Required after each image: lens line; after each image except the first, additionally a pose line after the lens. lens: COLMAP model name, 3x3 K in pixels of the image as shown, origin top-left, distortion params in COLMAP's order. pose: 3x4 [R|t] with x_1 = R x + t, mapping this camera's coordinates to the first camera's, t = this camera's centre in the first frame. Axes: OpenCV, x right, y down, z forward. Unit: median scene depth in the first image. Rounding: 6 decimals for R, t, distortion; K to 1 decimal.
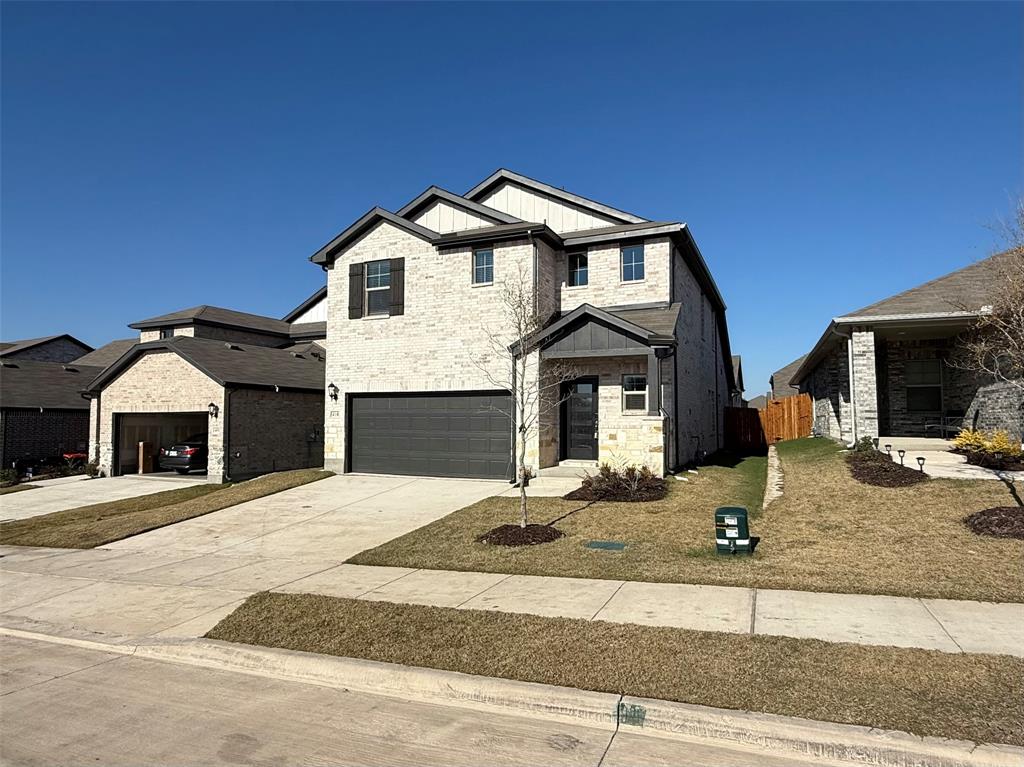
lens RADIAL K [[594.7, 0, 512.0], [0, 594.7, 383.5], [0, 0, 1]] dist [-0.000495, -0.000068]
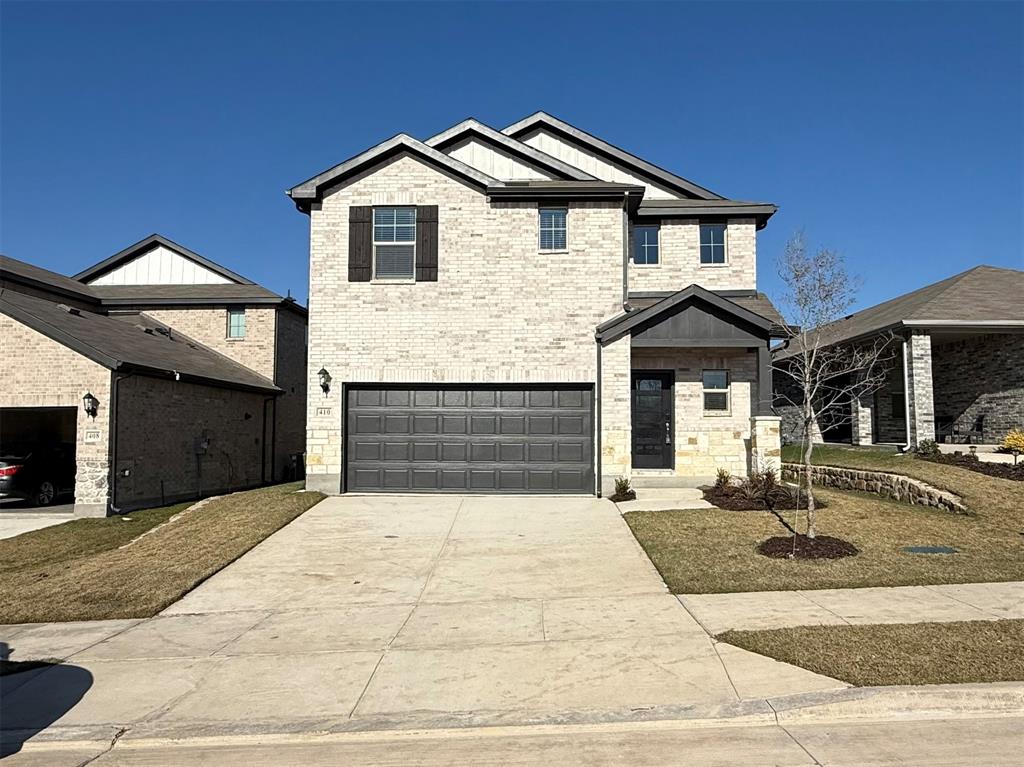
lens RADIAL K [[715.7, 0, 512.0], [0, 715.7, 383.5], [0, 0, 1]] dist [-0.001019, -0.001299]
pose [[0.926979, 0.029456, 0.373954, -0.440807], [-0.024554, 0.999539, -0.017867, 0.029255], [-0.374308, 0.007380, 0.927275, 0.123948]]
